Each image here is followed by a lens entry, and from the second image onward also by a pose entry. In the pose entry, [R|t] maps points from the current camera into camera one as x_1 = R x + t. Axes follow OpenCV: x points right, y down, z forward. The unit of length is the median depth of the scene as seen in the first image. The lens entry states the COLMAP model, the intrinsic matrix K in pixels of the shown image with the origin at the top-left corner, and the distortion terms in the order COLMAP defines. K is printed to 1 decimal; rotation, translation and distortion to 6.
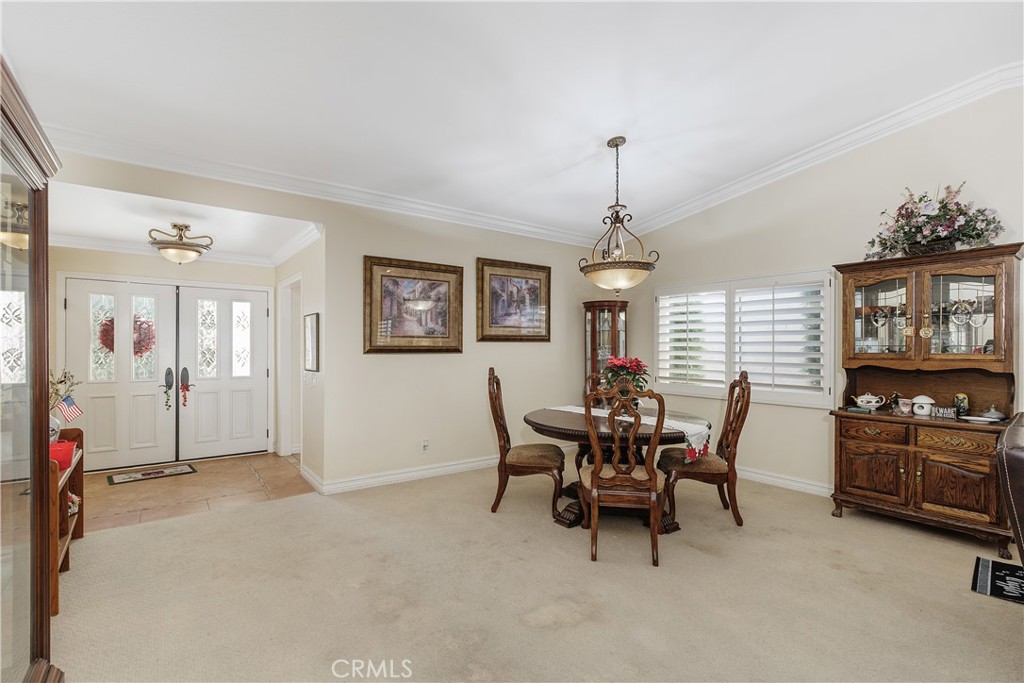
lens RADIAL K [[467.9, 0, 513.4], [0, 467.9, 347.3], [0, 0, 1]] dist [0.003863, 0.000323]
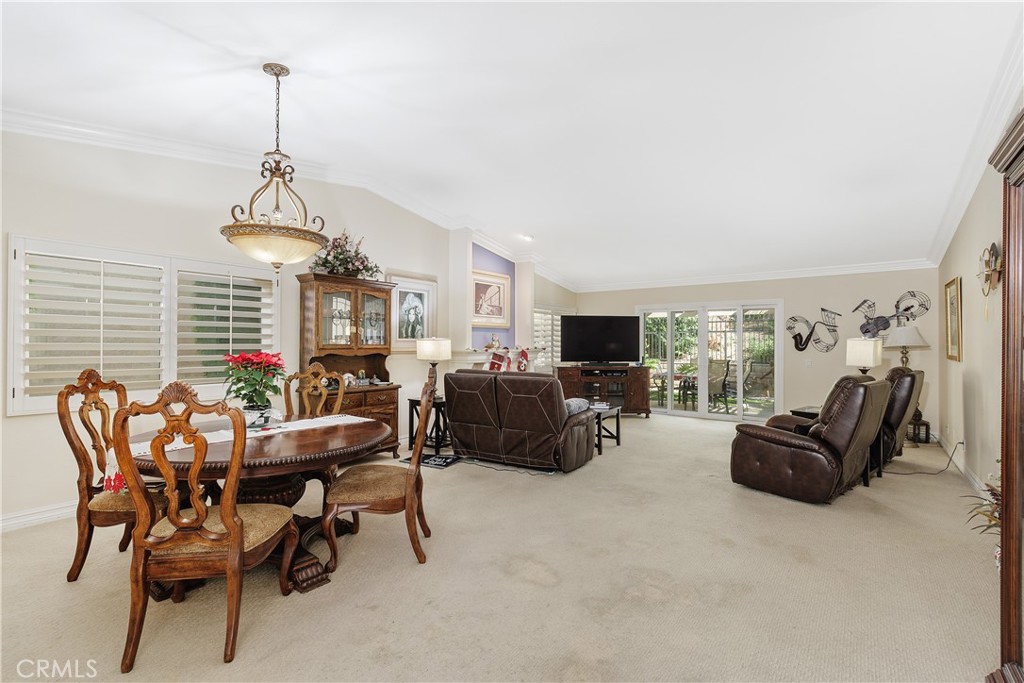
lens RADIAL K [[467.9, 0, 505.4], [0, 467.9, 339.4], [0, 0, 1]] dist [0.003863, 0.000323]
pose [[-0.270086, 0.006473, 0.962814, -0.682594], [-0.000667, 0.999976, -0.006910, 0.006883], [-0.962836, -0.002509, -0.270076, 0.943281]]
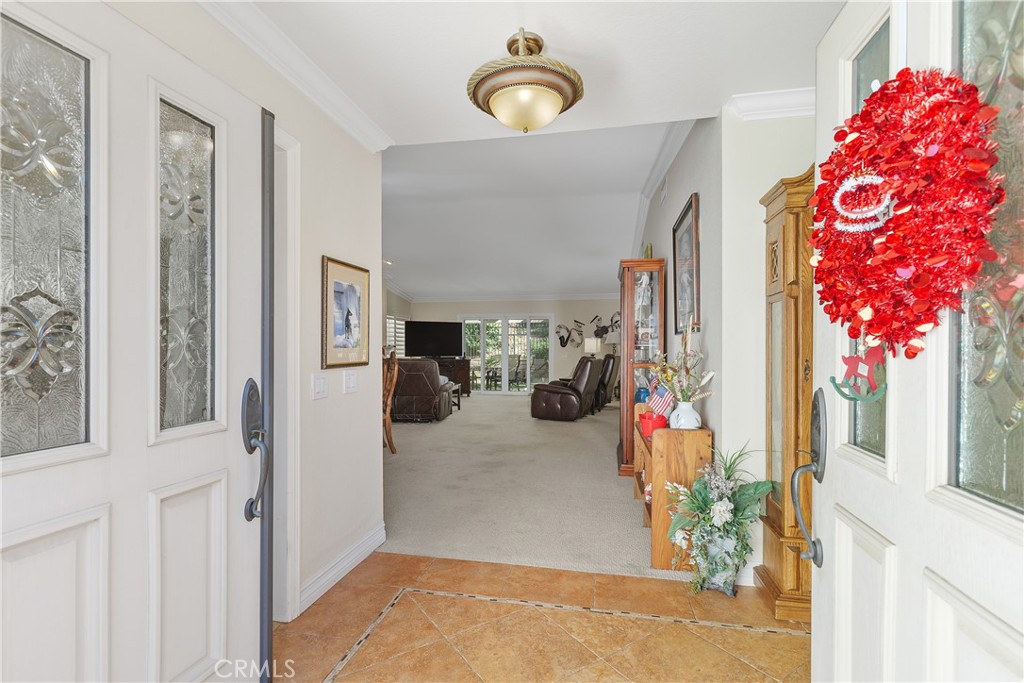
lens RADIAL K [[467.9, 0, 513.7], [0, 467.9, 346.4], [0, 0, 1]] dist [0.003863, 0.000323]
pose [[-0.668056, 0.001275, 0.744110, -1.287559], [0.001130, 0.999999, -0.000699, 0.043531], [-0.744110, 0.000374, -0.668057, 1.624394]]
